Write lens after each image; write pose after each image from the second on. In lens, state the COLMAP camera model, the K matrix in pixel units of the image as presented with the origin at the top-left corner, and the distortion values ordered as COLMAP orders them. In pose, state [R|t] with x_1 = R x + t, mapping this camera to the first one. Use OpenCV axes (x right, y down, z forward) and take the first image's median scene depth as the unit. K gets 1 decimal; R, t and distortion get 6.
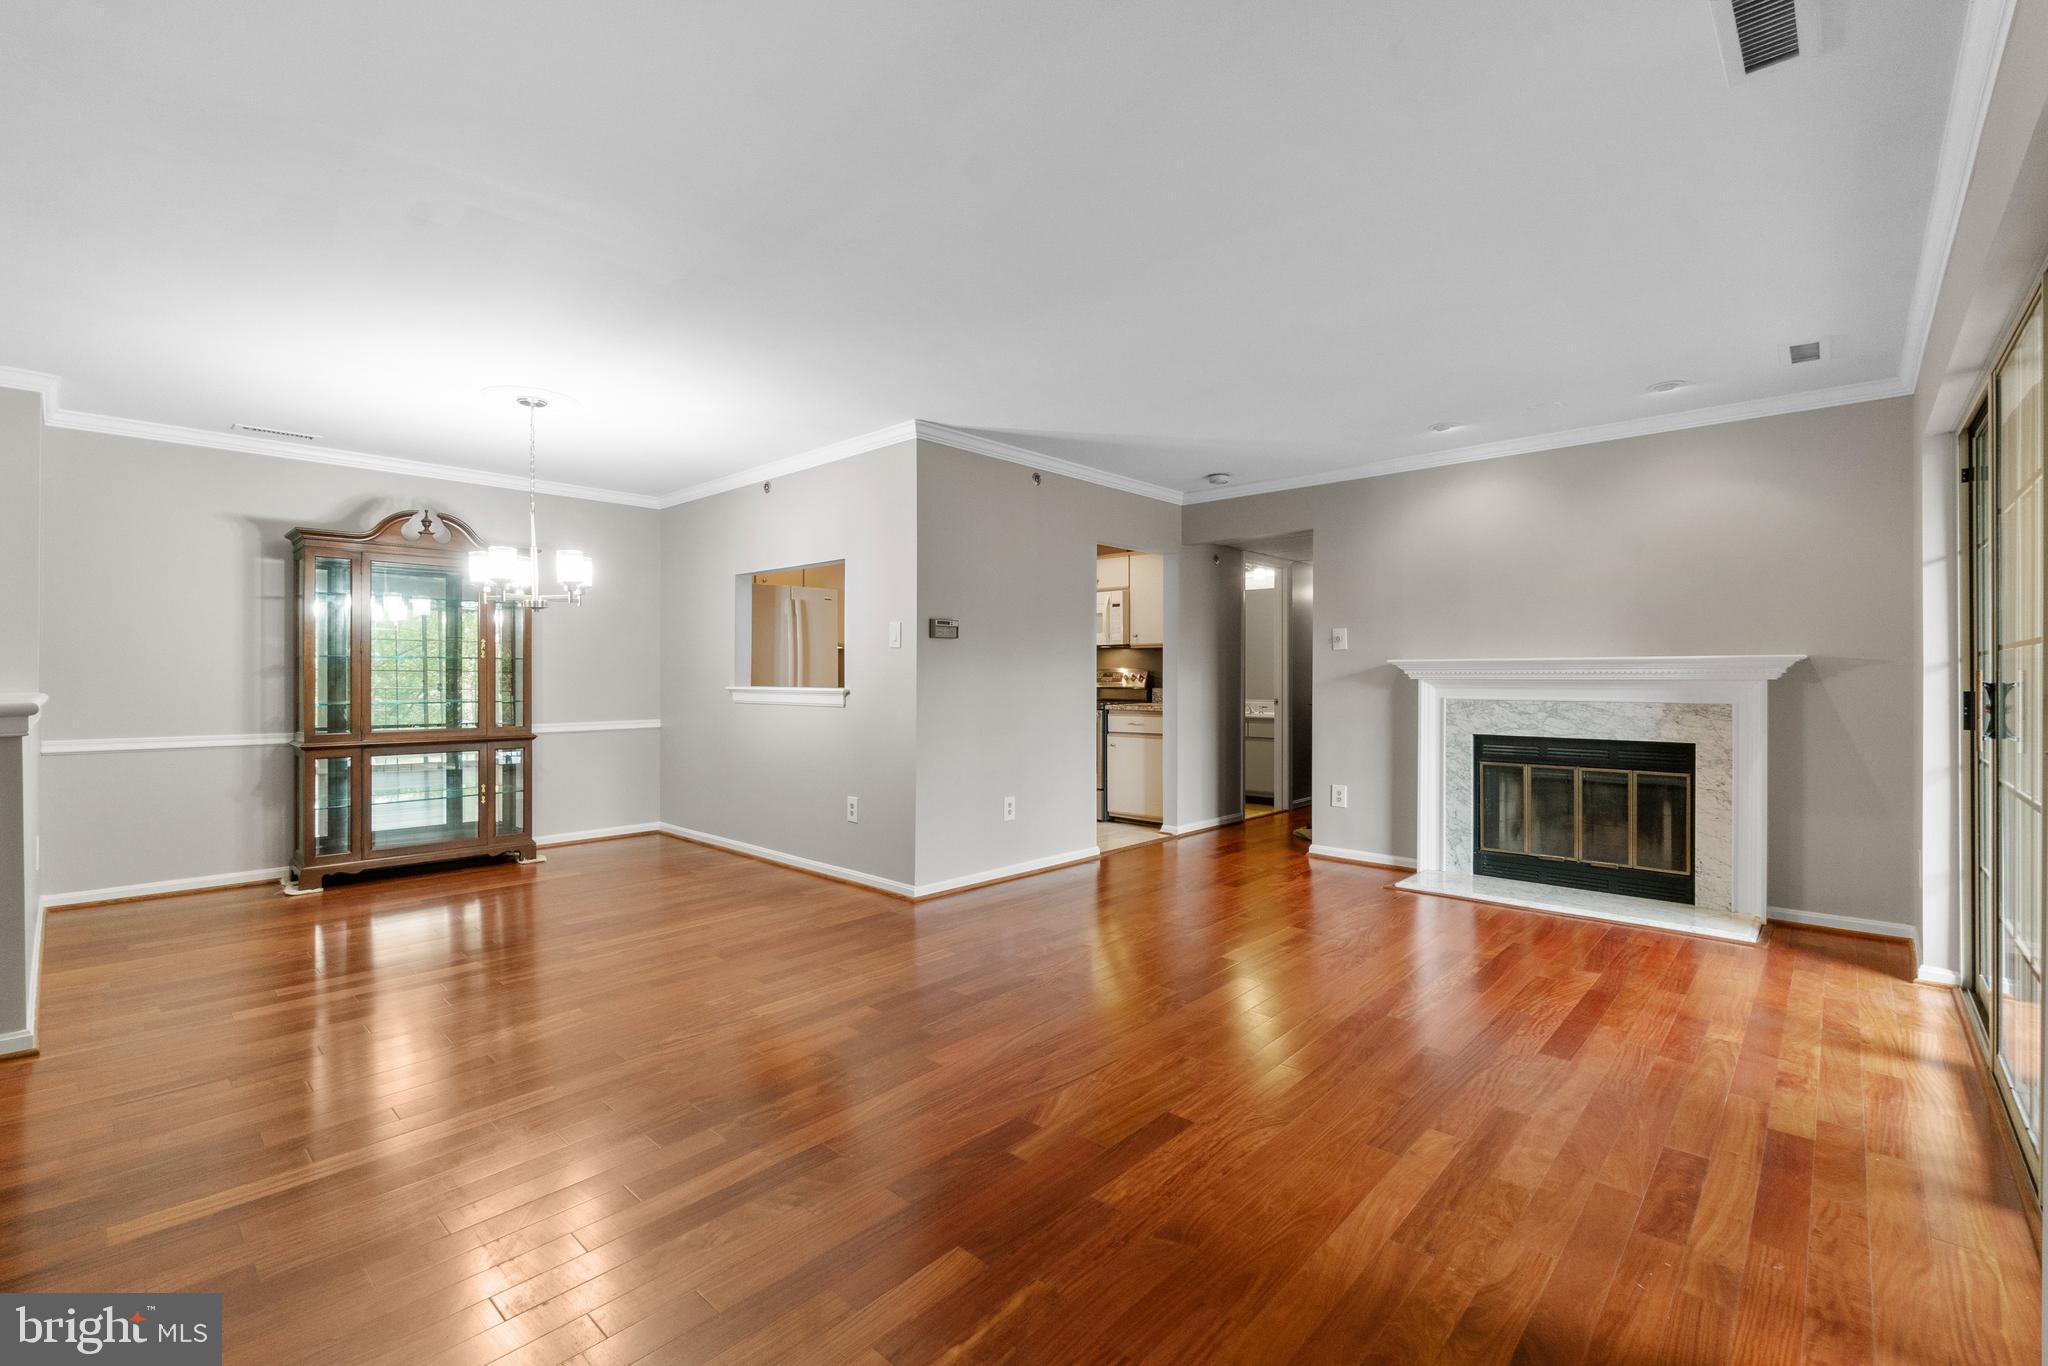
lens RADIAL K [[888.7, 0, 1019.0], [0, 888.7, 682.5], [0, 0, 1]] dist [-0.002165, -0.000315]
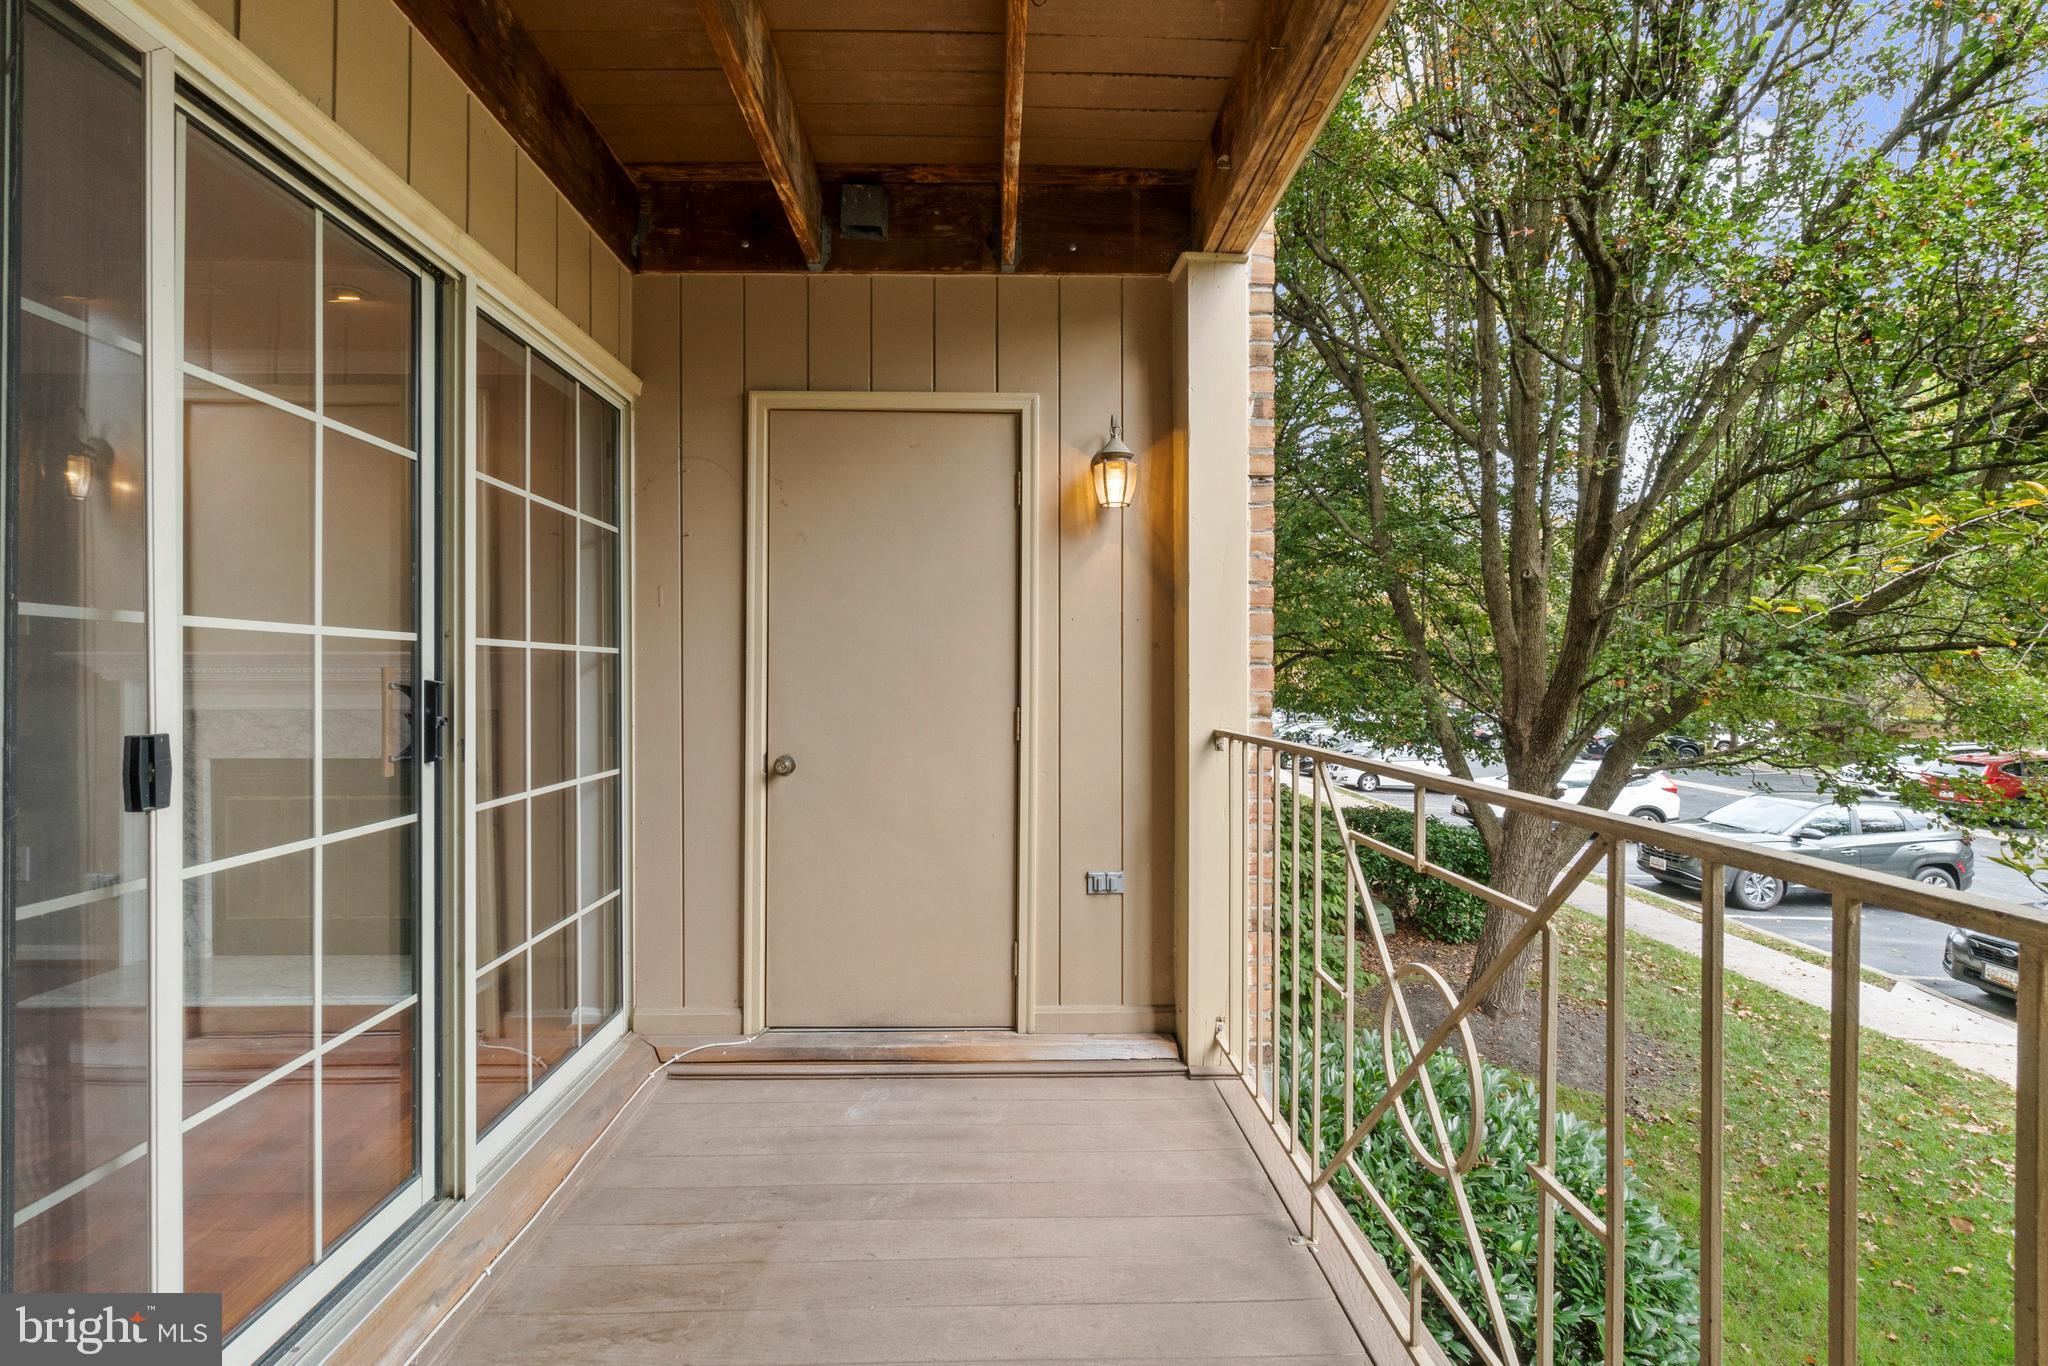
lens RADIAL K [[888.7, 0, 1019.0], [0, 888.7, 682.5], [0, 0, 1]] dist [-0.002165, -0.000315]
pose [[0.711983, -0.005303, 0.702177, 0.477789], [0.005115, 0.999984, 0.002365, -0.000691], [-0.702178, 0.001908, 0.711998, 0.047307]]
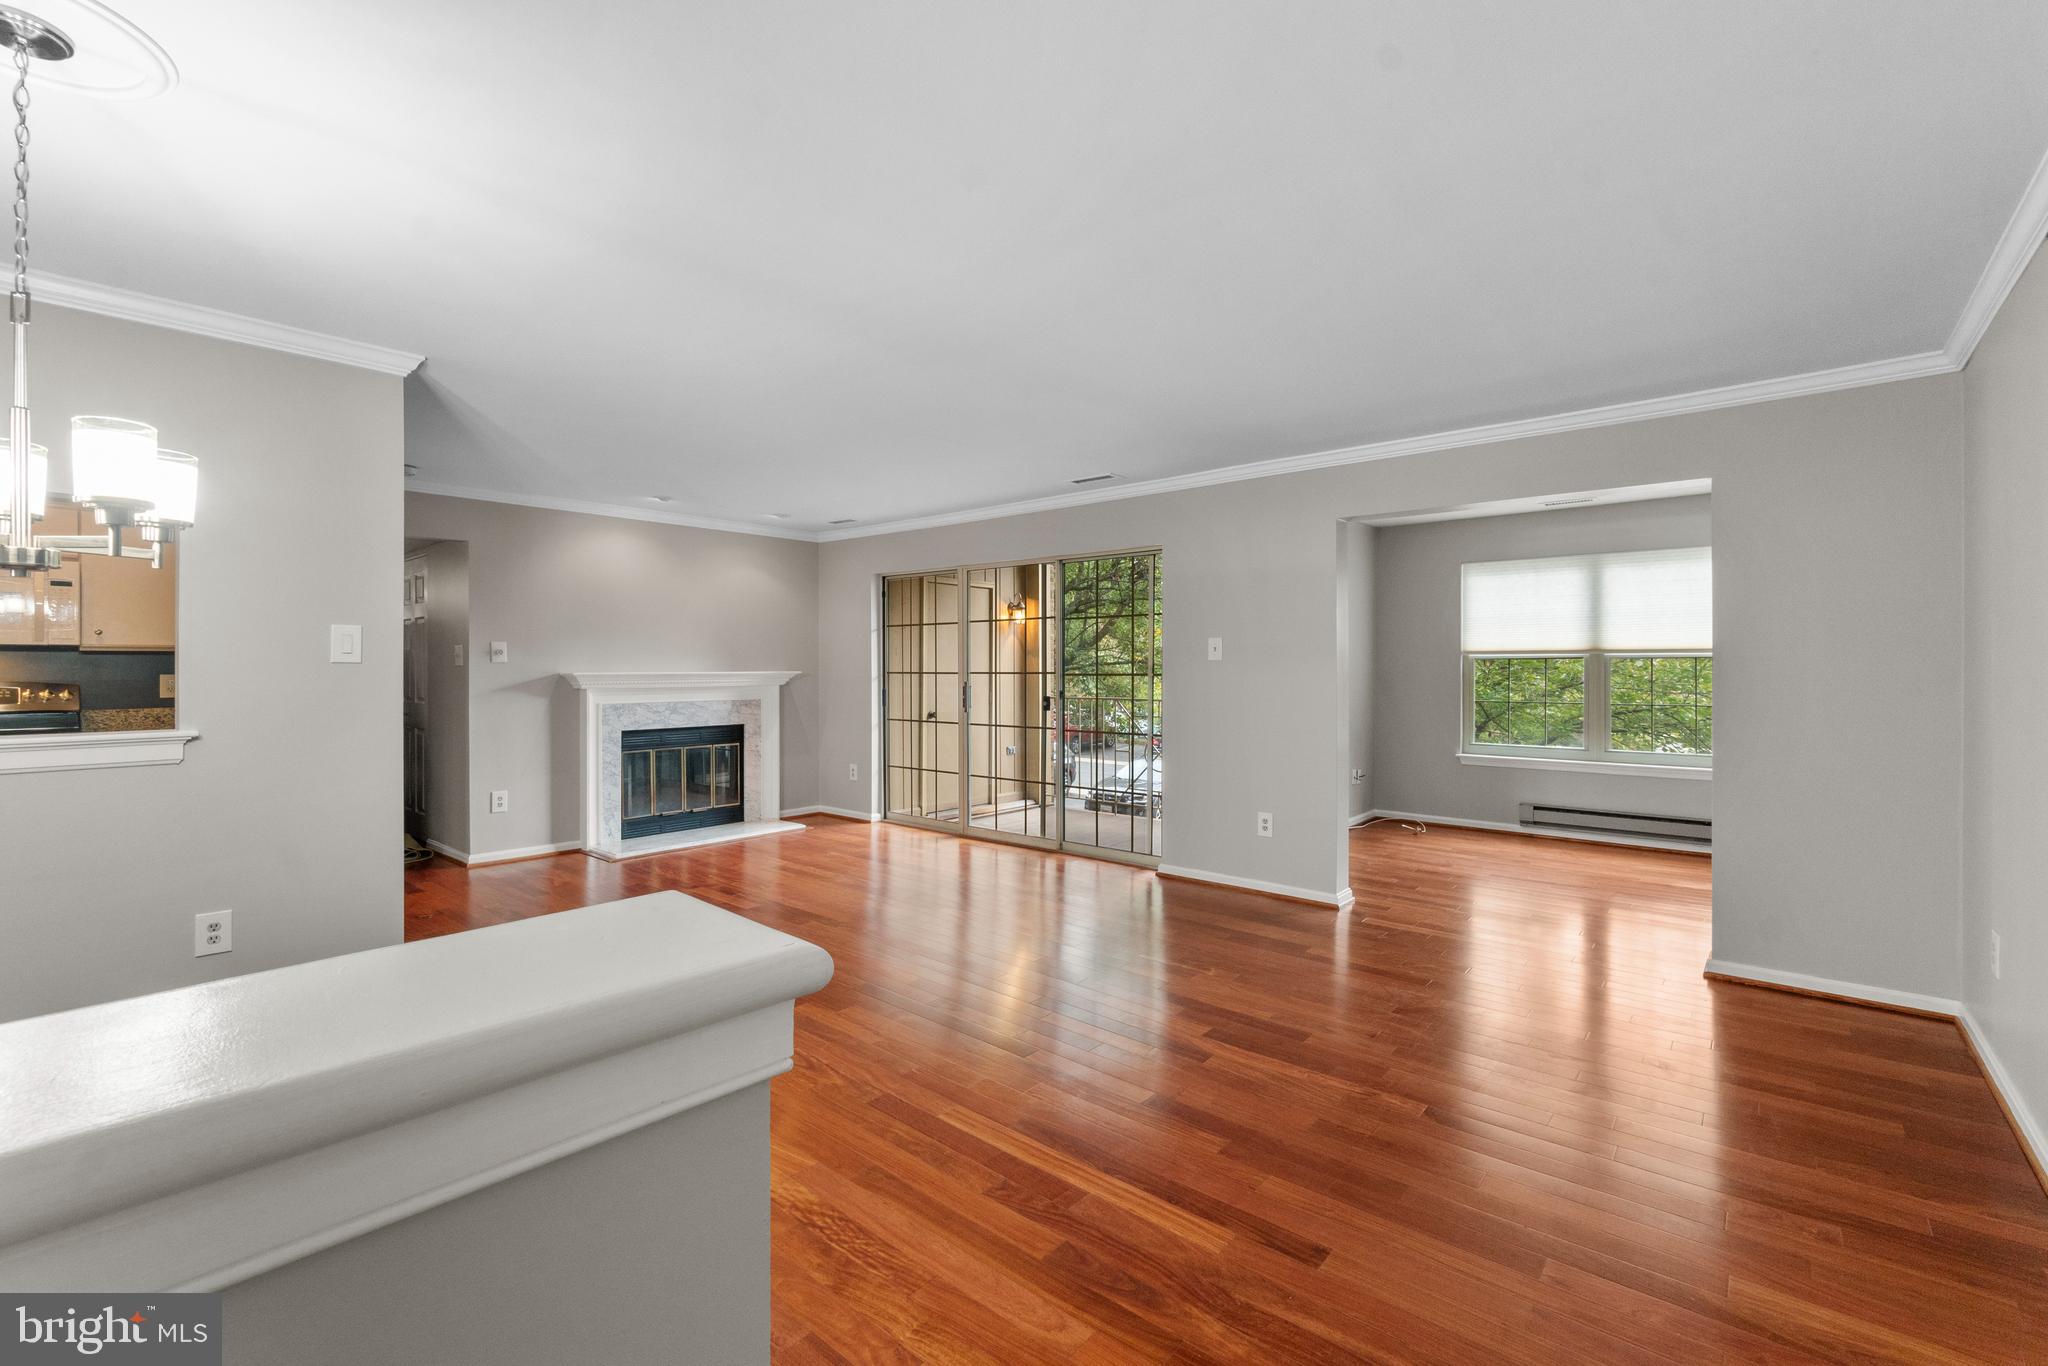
lens RADIAL K [[878.4, 0, 1015.1], [0, 878.4, 674.6], [0, 0, 1]] dist [-0.005336, -0.000699]
pose [[-0.034215, -0.009374, 0.999371, -0.776003], [0.008909, 0.999913, 0.009684, -0.029974], [-0.999375, 0.009235, -0.034128, 0.476928]]
